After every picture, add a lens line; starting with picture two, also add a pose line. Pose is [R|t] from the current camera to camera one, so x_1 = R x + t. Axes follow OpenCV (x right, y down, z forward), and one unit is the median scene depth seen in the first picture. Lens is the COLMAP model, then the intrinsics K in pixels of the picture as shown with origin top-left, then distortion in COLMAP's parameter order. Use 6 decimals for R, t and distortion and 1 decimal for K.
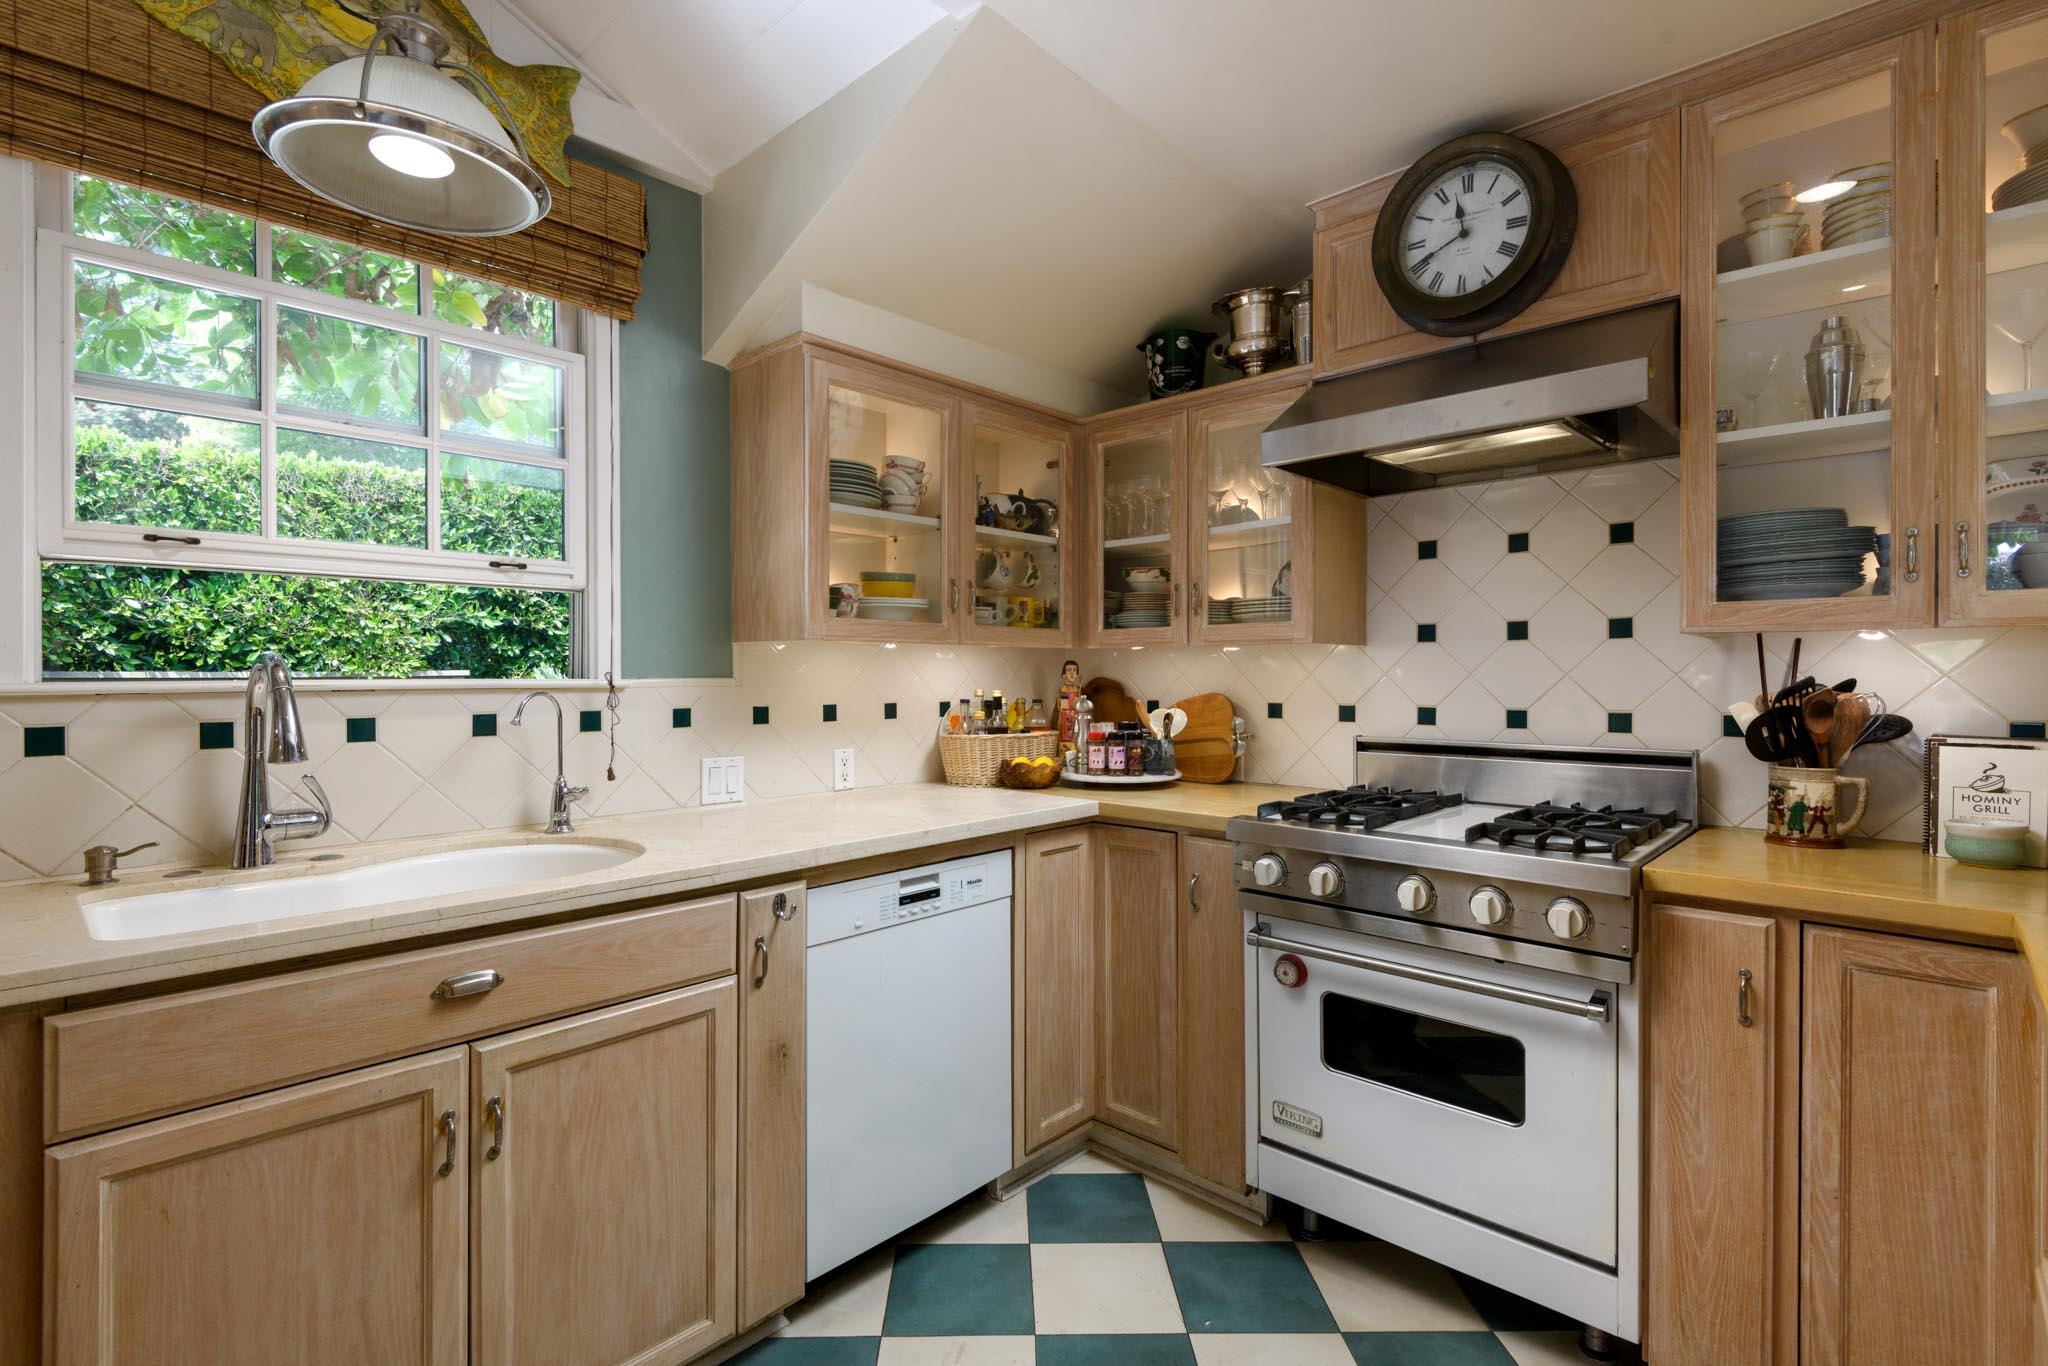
lens RADIAL K [[941.0, 0, 1007.9], [0, 941.0, 676.6], [0, 0, 1]] dist [0.025105, -0.011918]
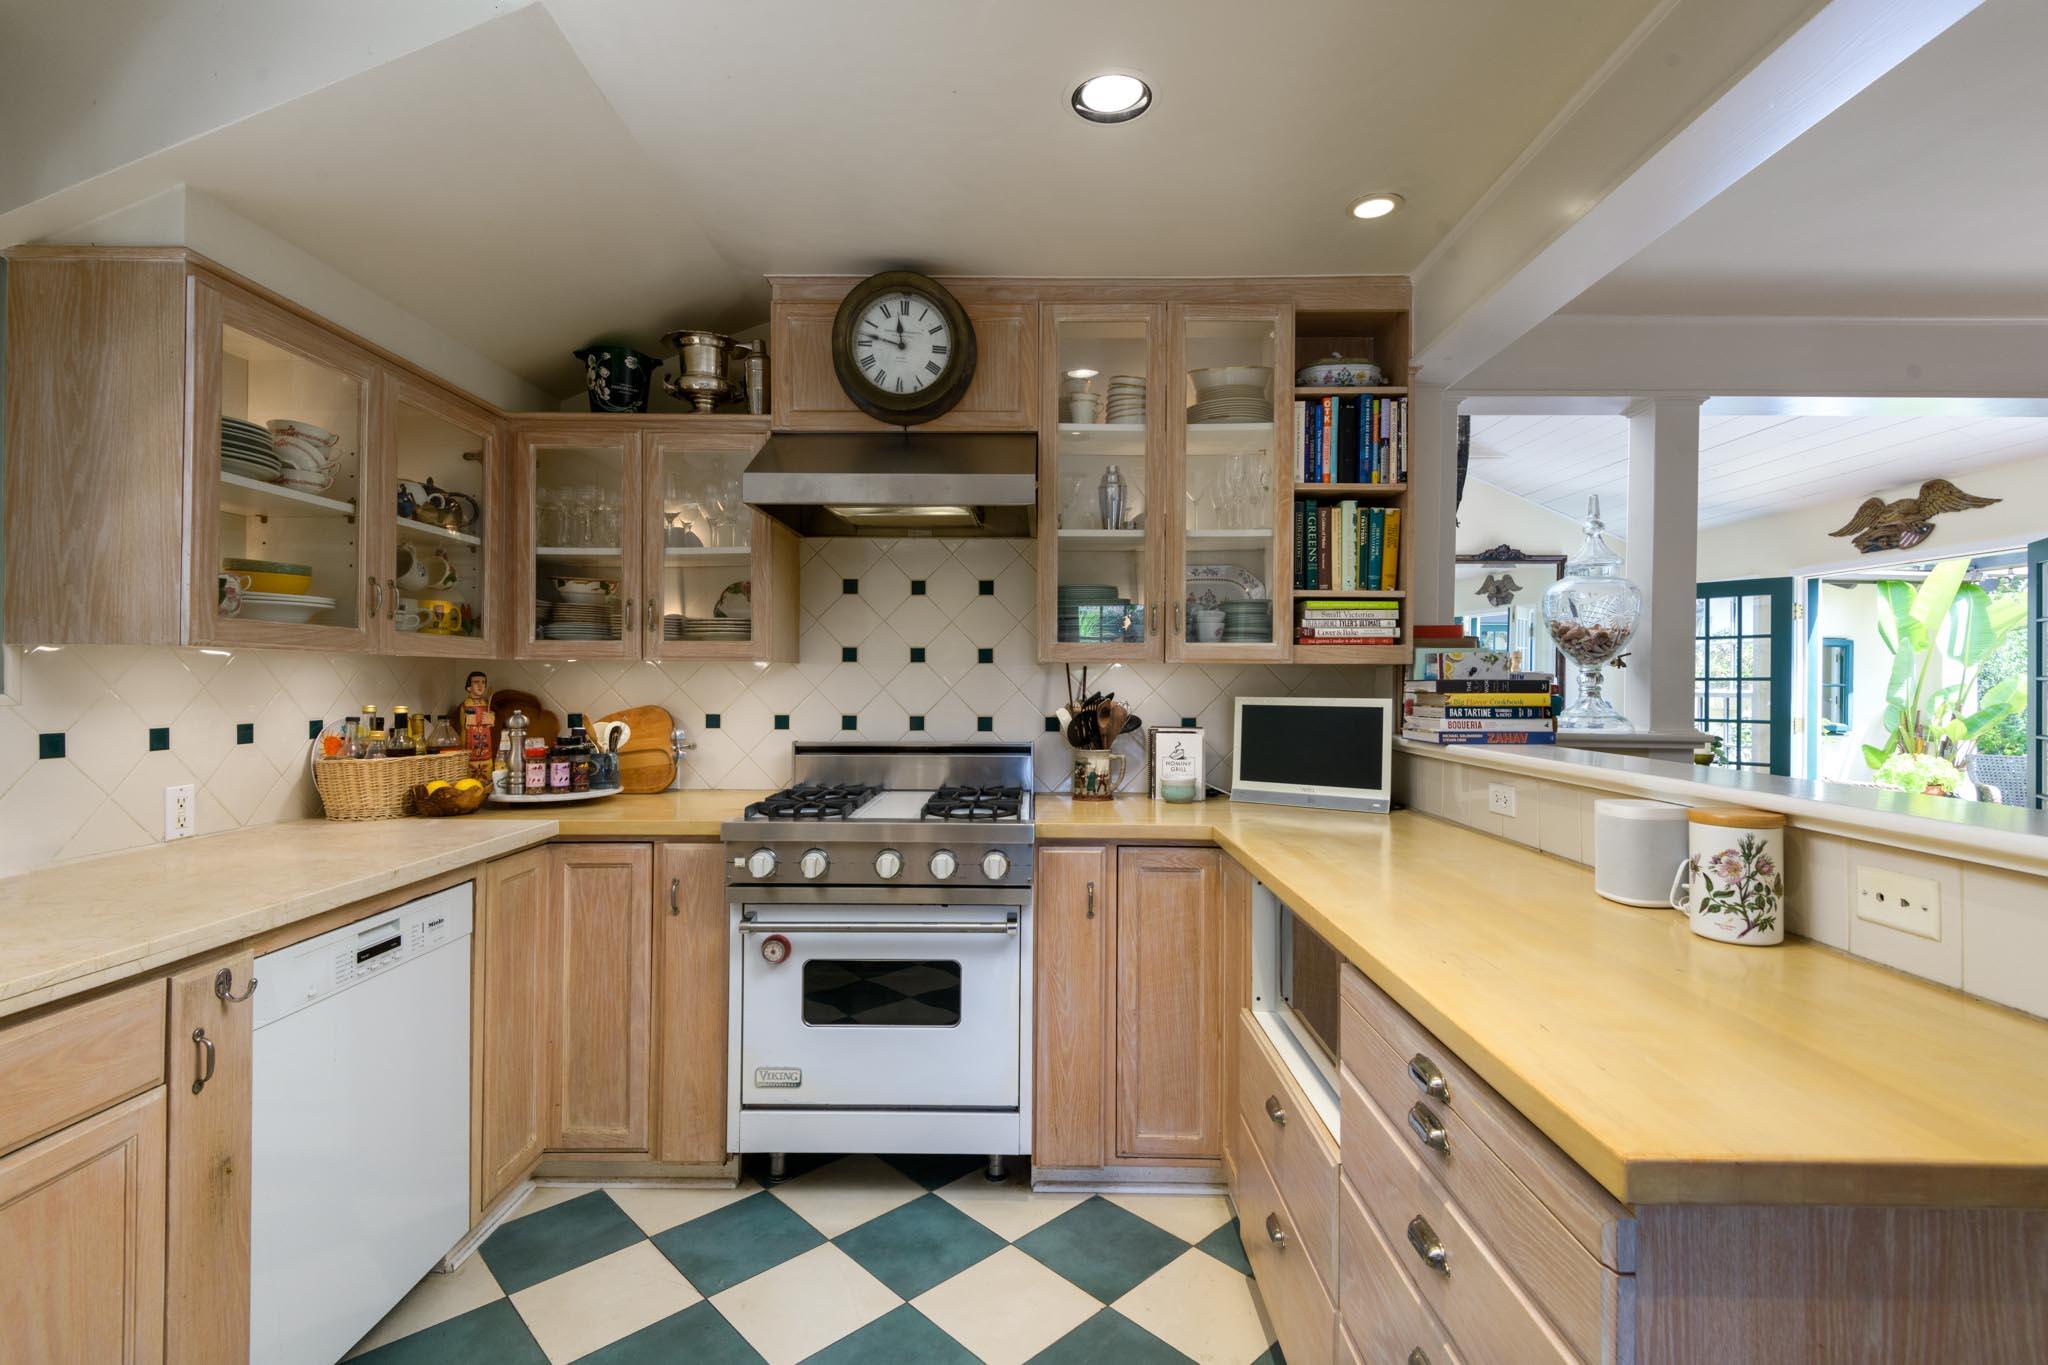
lens RADIAL K [[941.0, 0, 985.0], [0, 941.0, 676.3], [0, 0, 1]] dist [0.025105, -0.011918]
pose [[0.743159, 0.007451, 0.669073, -0.263748], [-0.003323, 0.999967, -0.007444, -0.010580], [-0.669106, 0.003309, 0.743159, -0.018626]]
